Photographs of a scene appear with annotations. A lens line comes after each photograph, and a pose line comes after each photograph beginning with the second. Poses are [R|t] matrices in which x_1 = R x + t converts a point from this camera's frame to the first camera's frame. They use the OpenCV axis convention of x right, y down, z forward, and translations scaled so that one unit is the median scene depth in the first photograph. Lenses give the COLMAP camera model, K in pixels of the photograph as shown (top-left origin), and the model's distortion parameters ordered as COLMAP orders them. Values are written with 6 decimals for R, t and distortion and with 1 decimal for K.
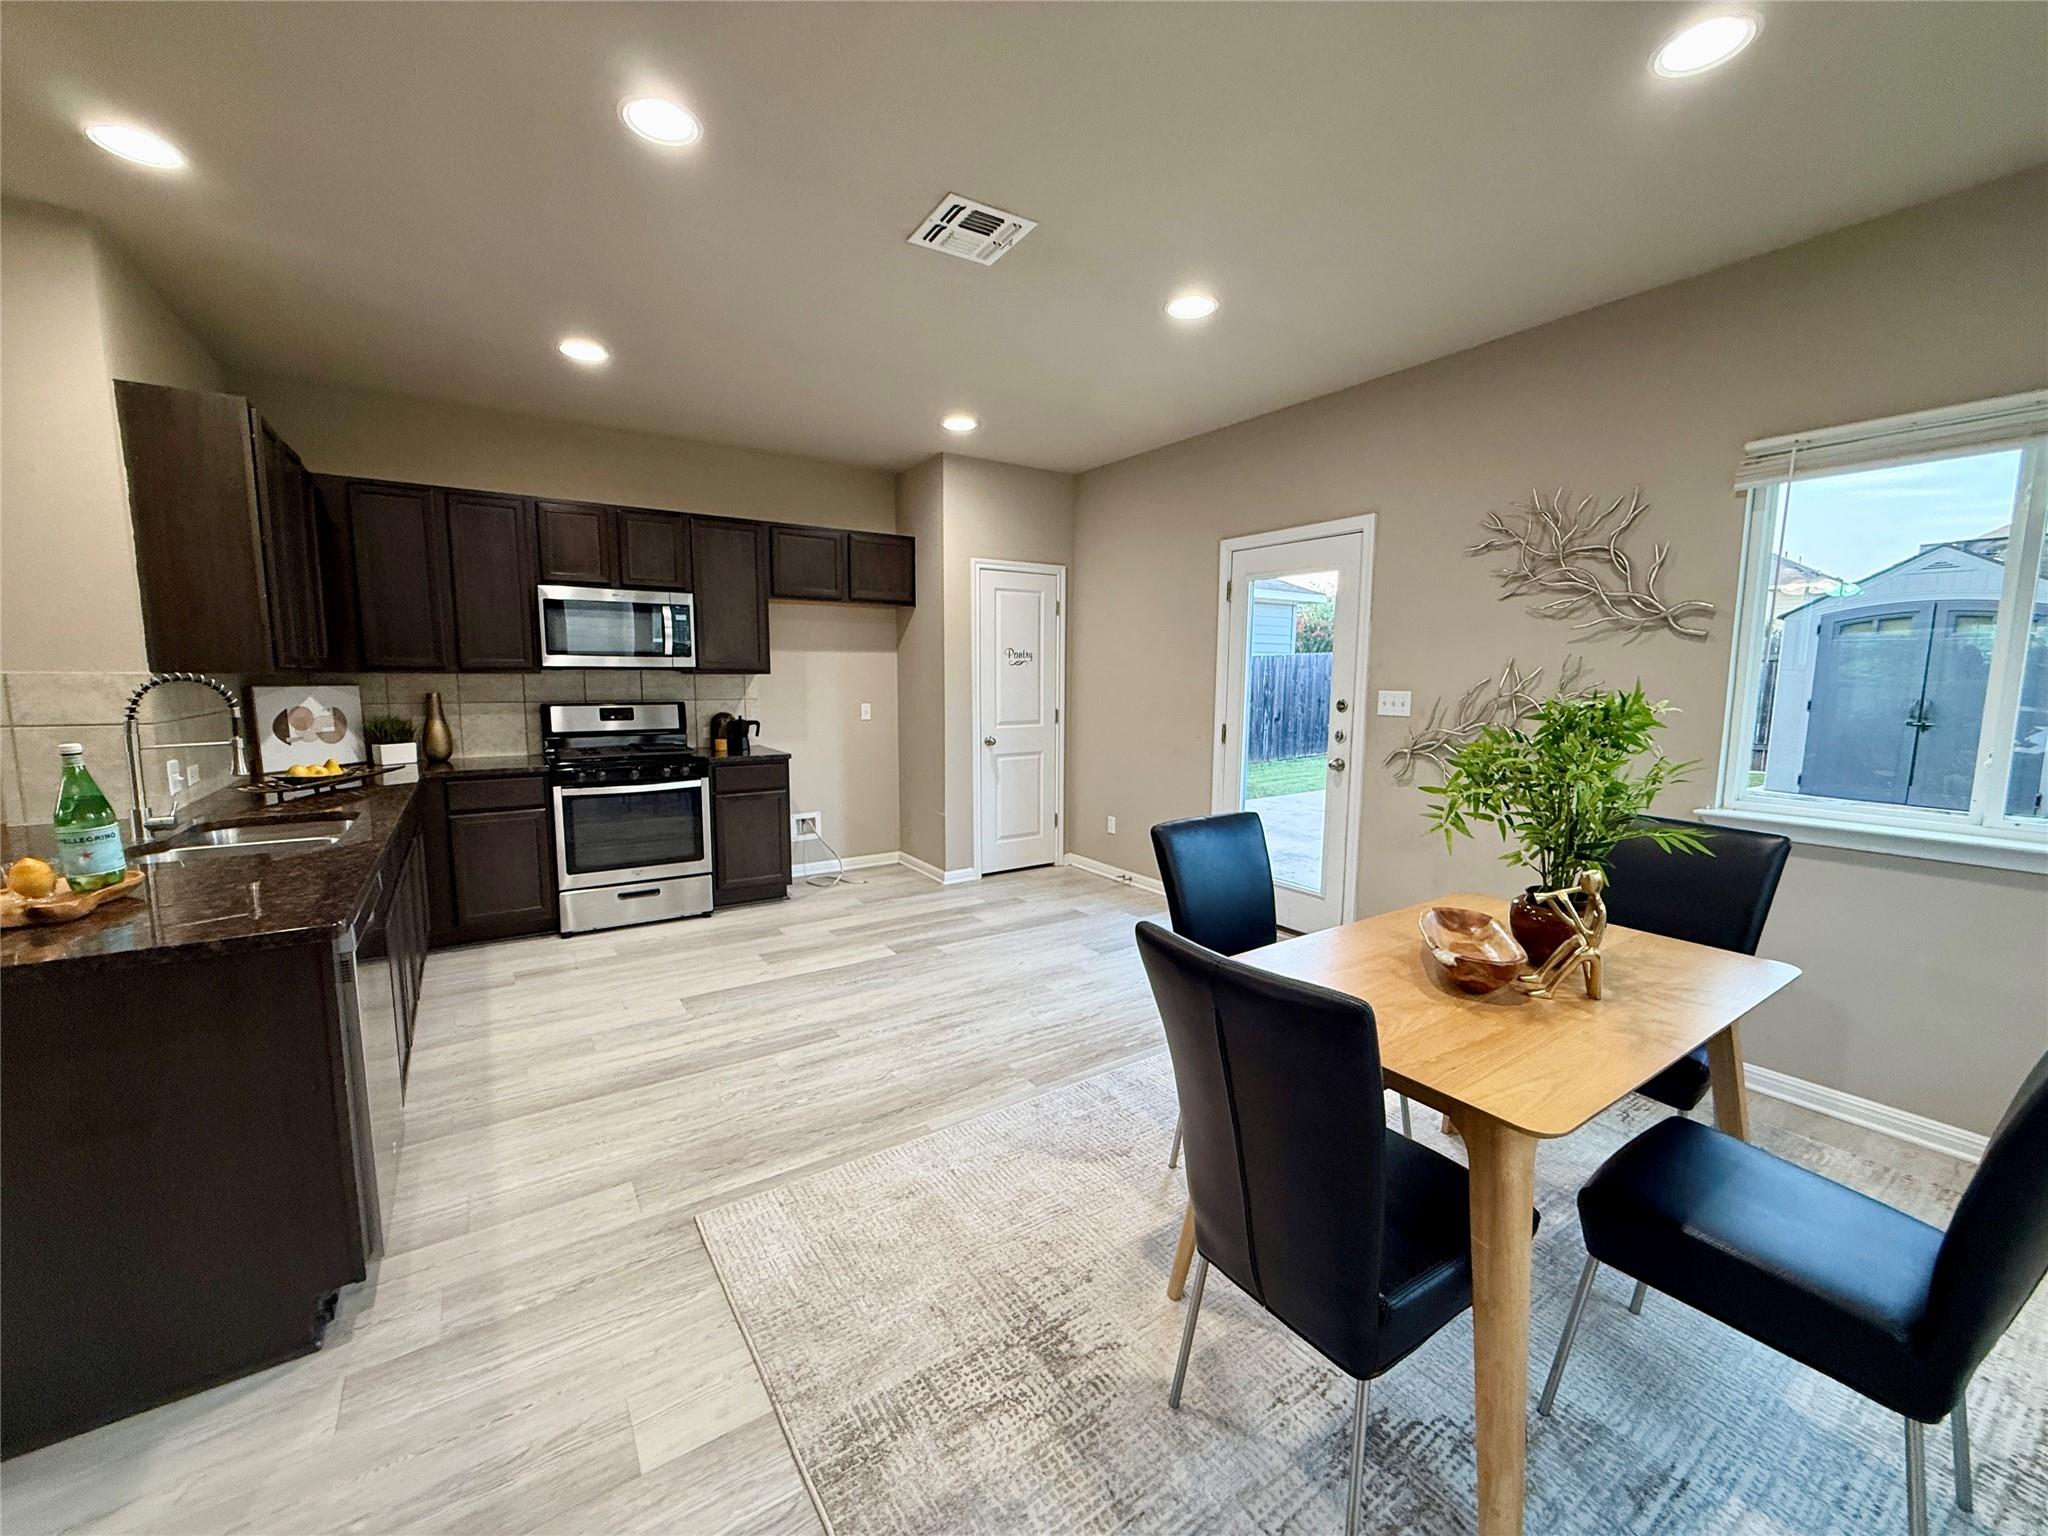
lens RADIAL K [[817.7, 0, 1022.0], [0, 817.7, 770.6], [0, 0, 1]] dist [-0.000976, 0.000350]
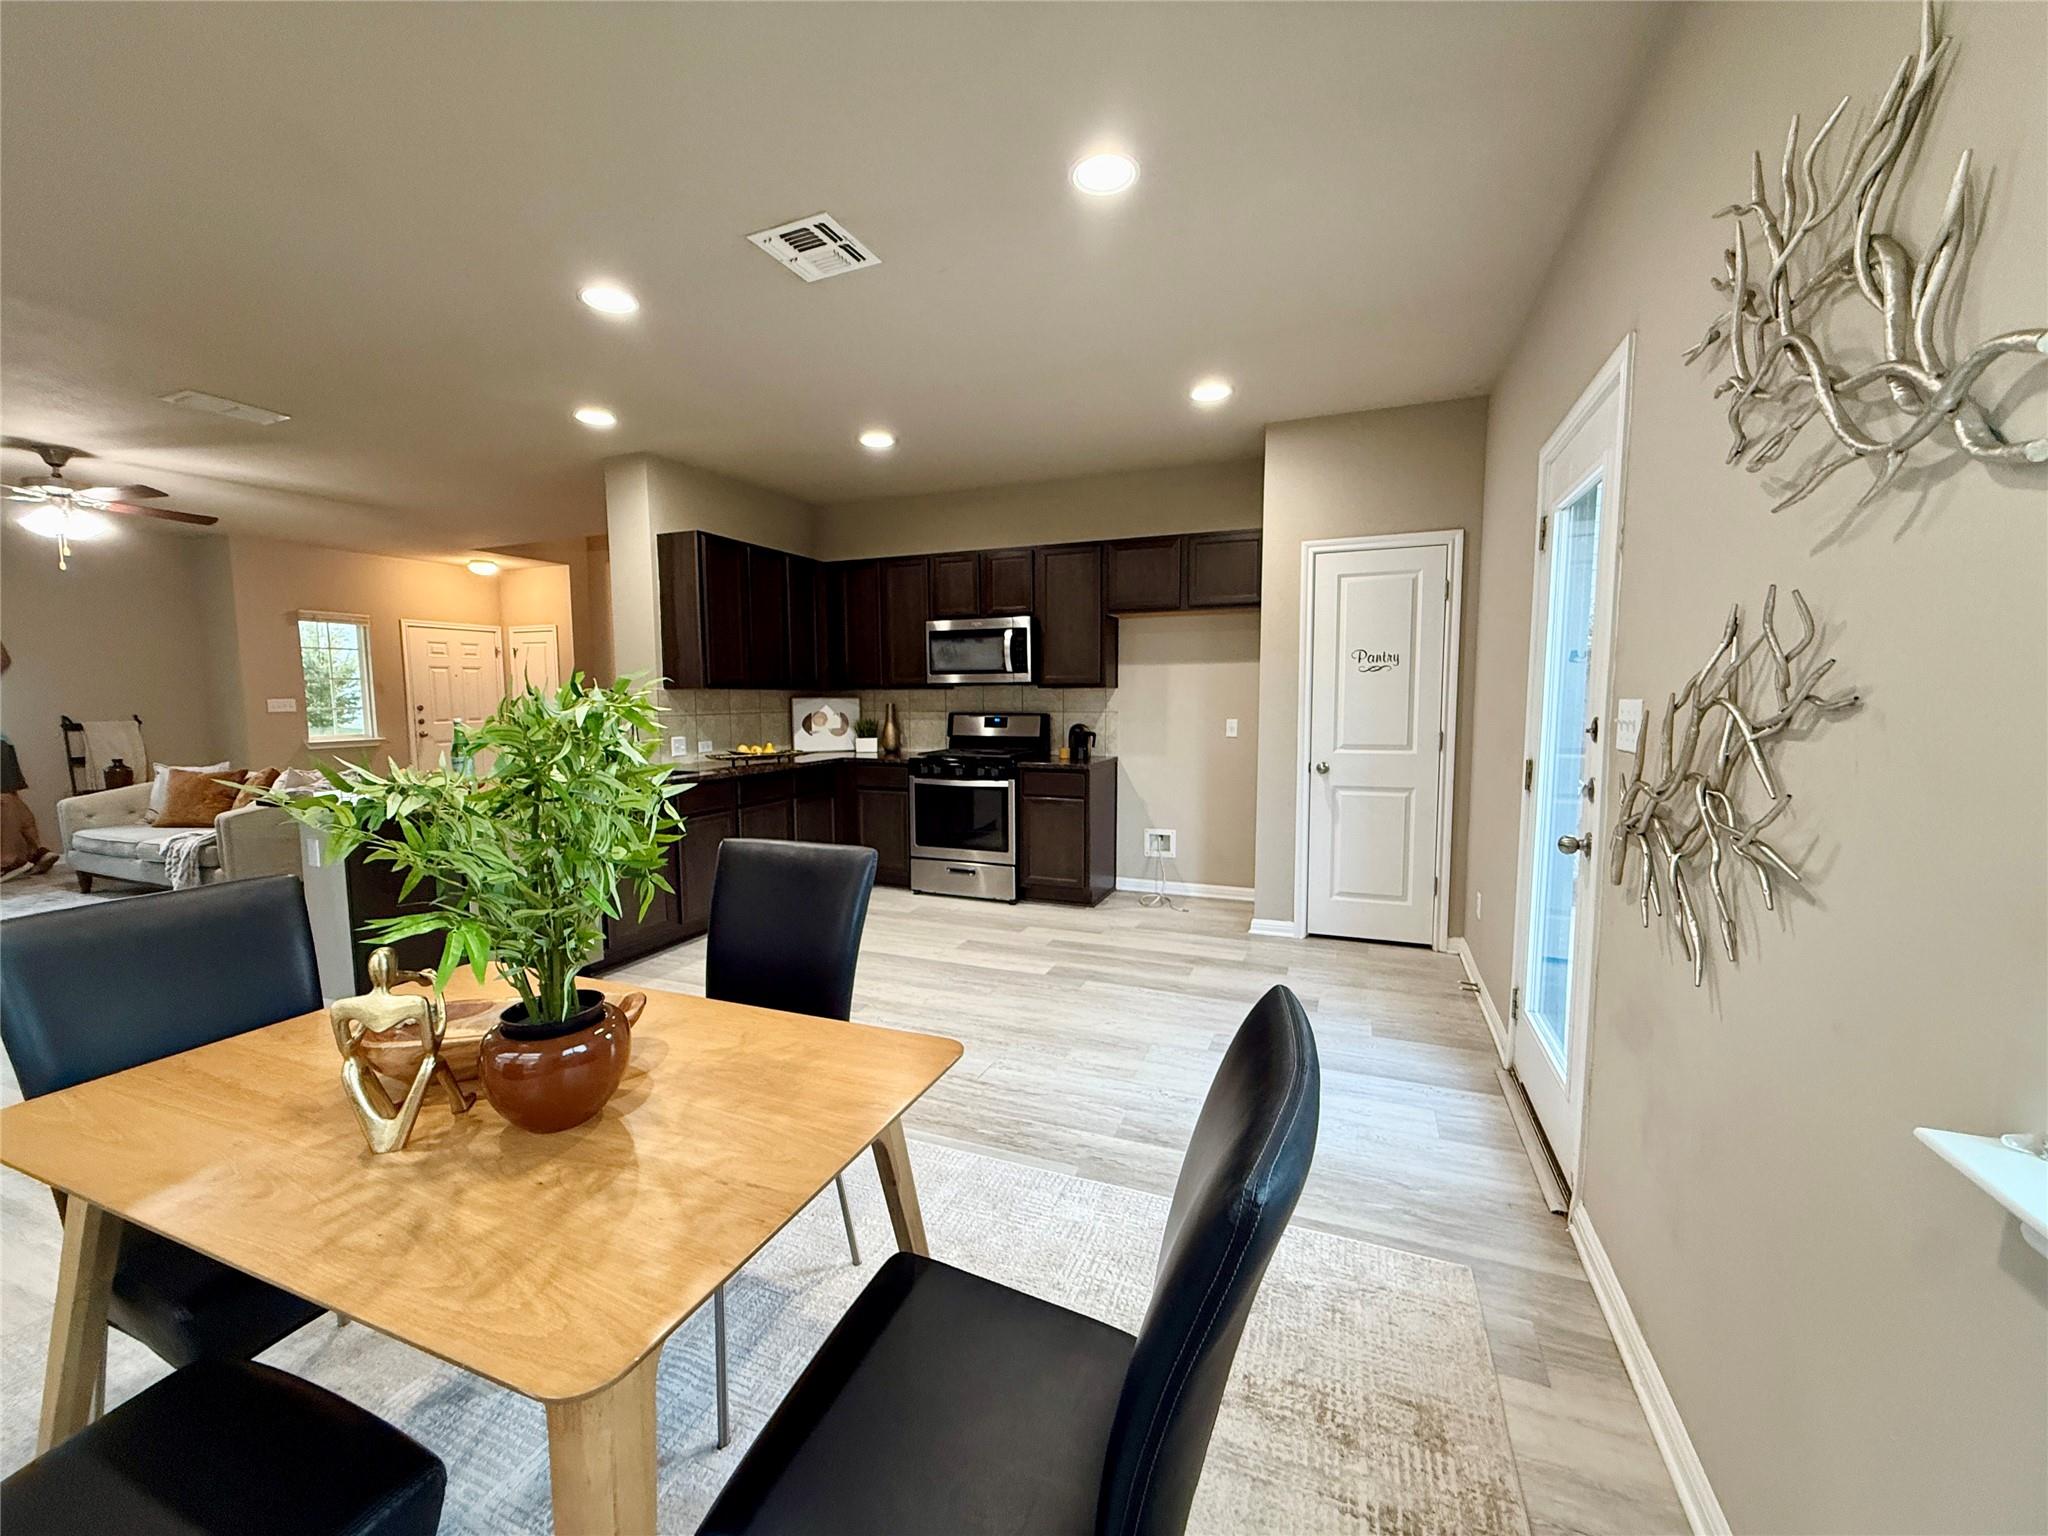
lens RADIAL K [[817.7, 0, 1020.5], [0, 817.7, 773.7], [0, 0, 1]] dist [-0.000976, 0.000350]
pose [[0.559161, 0.072152, -0.825913, 0.533790], [-0.091178, 0.995515, 0.025239, -0.028651], [0.824030, 0.061192, 0.563232, 0.368211]]
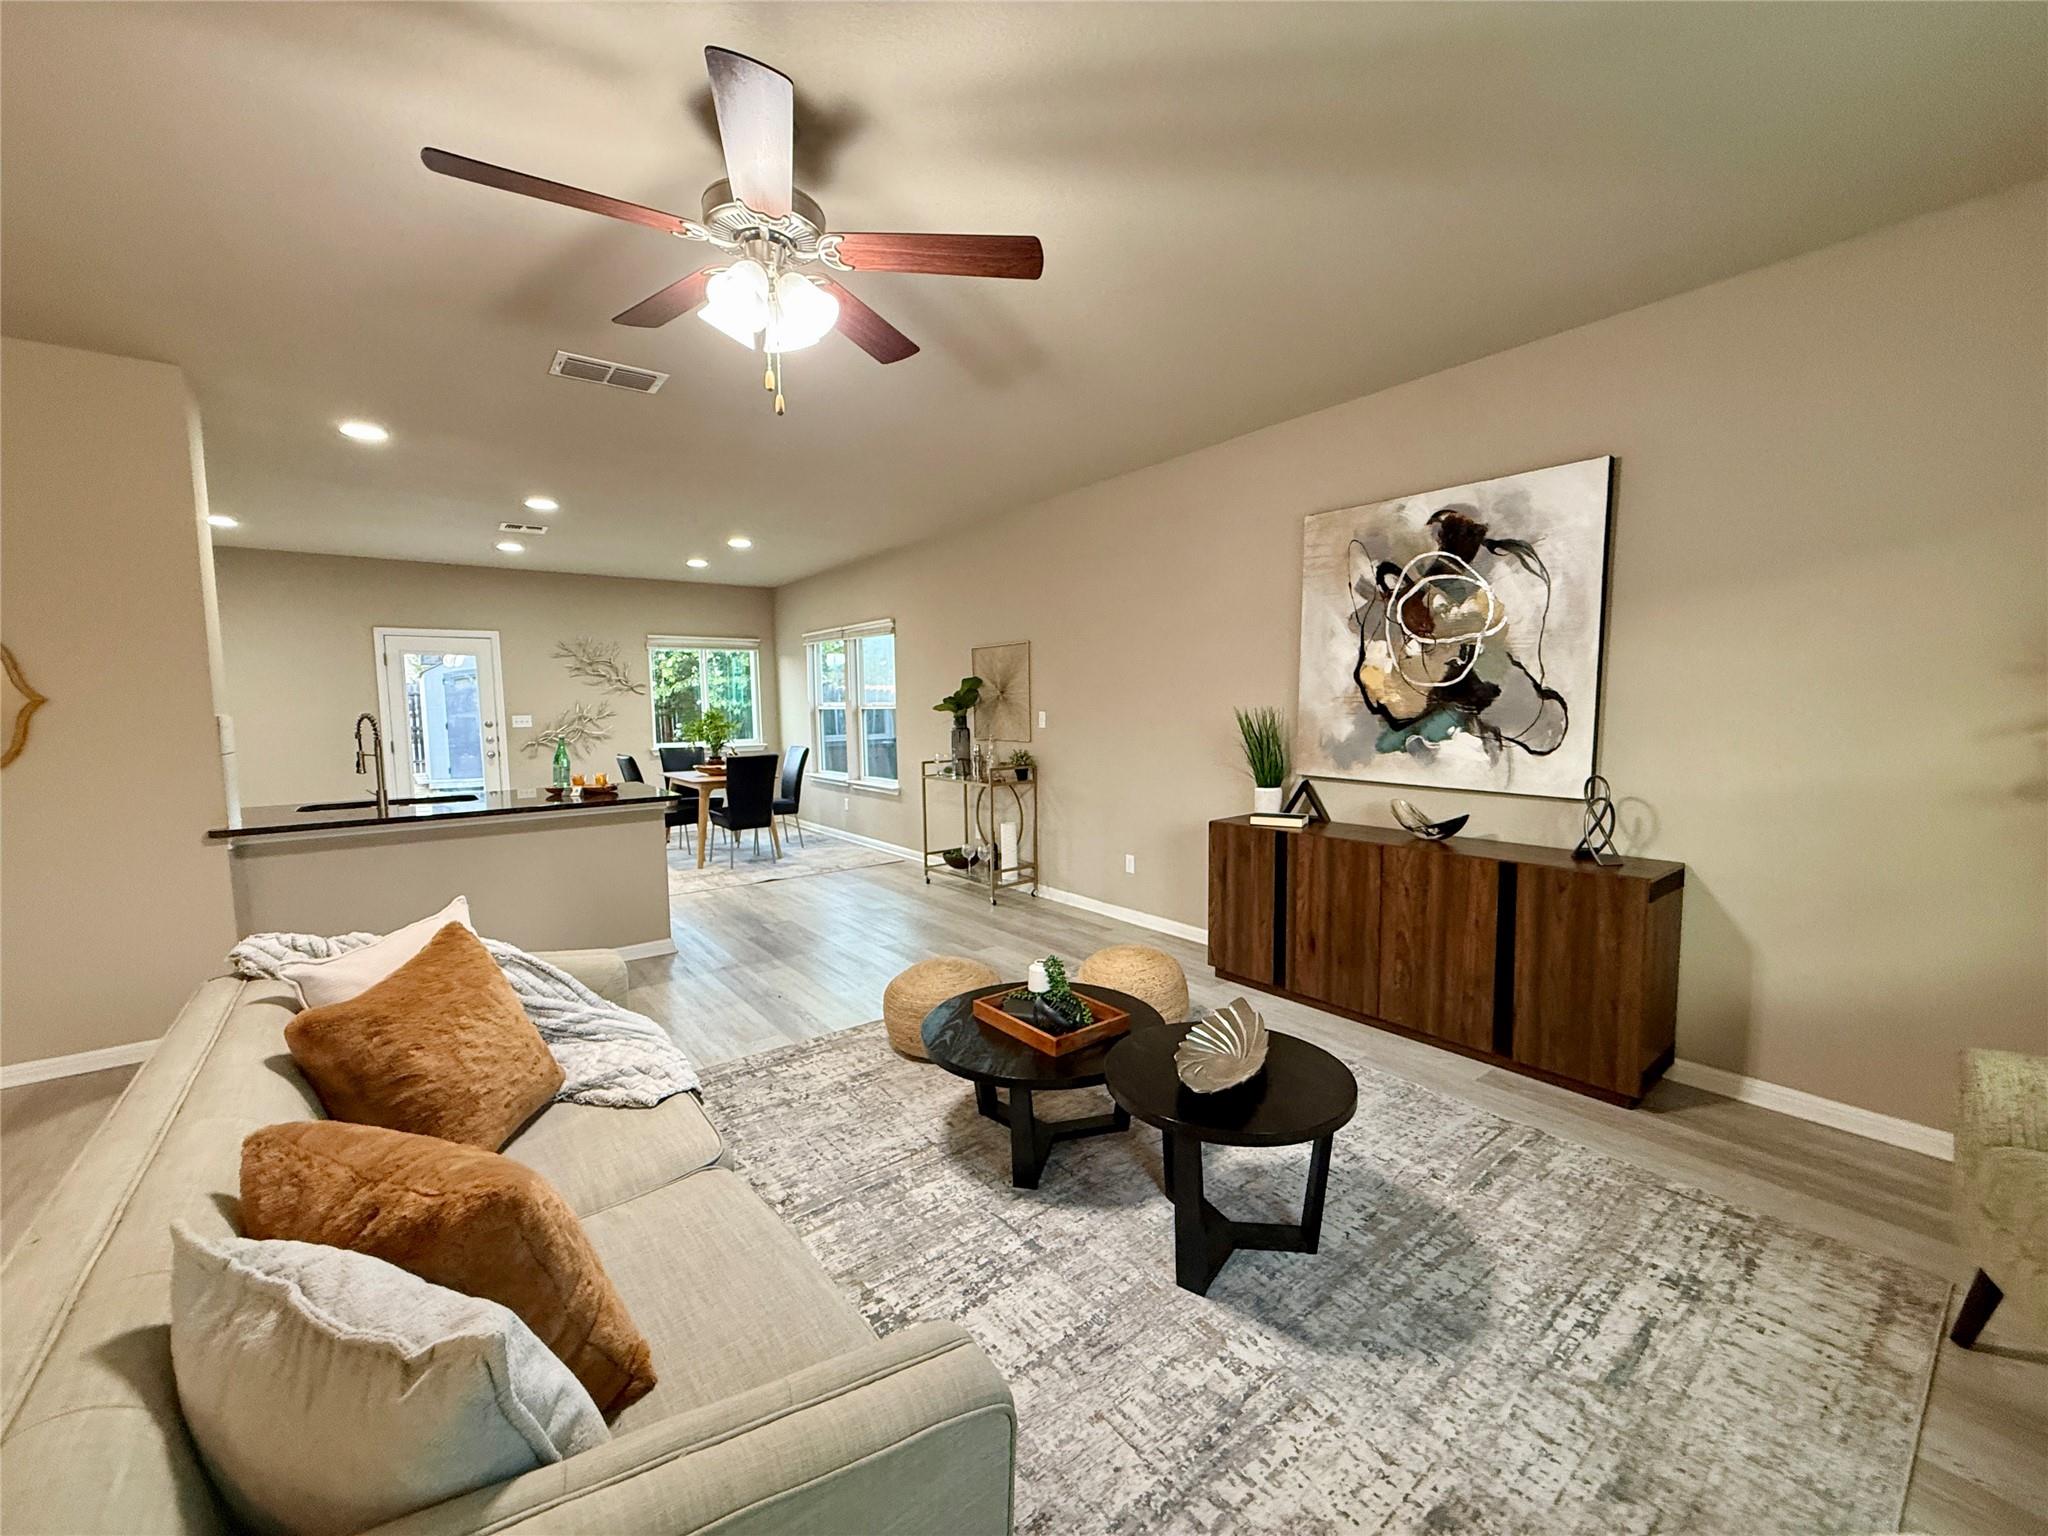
lens RADIAL K [[817.7, 0, 1026.6], [0, 817.7, 771.1], [0, 0, 1]] dist [-0.000976, 0.000350]
pose [[-0.067388, -0.089167, 0.993734, -1.445418], [0.128944, 0.986867, 0.097295, 0.005642], [-0.989359, 0.134693, -0.055005, -0.136988]]
